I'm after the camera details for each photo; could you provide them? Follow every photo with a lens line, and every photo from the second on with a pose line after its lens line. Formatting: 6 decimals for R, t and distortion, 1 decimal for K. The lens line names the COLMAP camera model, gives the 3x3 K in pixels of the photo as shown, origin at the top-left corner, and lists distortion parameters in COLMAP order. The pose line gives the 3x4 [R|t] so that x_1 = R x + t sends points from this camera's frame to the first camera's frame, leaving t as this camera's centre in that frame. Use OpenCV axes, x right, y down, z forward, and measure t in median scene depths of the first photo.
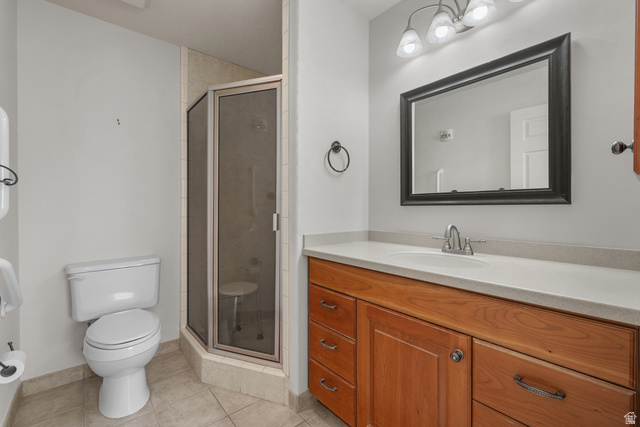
lens RADIAL K [[276.8, 0, 320.6], [0, 276.8, 210.9], [0, 0, 1]] dist [0.001932, 0.000051]
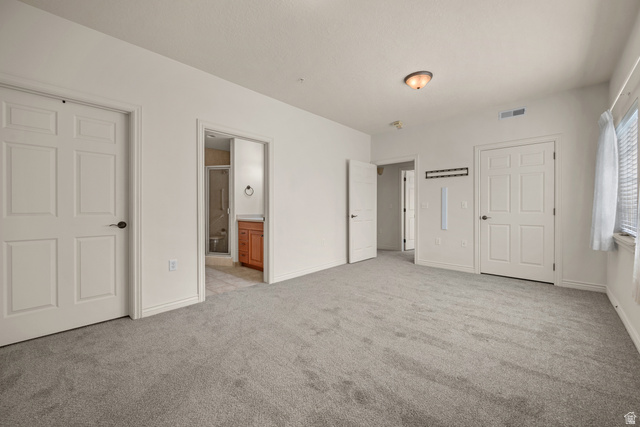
lens RADIAL K [[252.1, 0, 320.1], [0, 252.1, 212.2], [0, 0, 1]] dist [-0.002303, 0.000656]
pose [[0.993013, -0.006052, 0.117853, 0.542711], [0.005607, 0.999976, 0.004106, 0.046210], [-0.117875, -0.003416, 0.993023, -2.011953]]
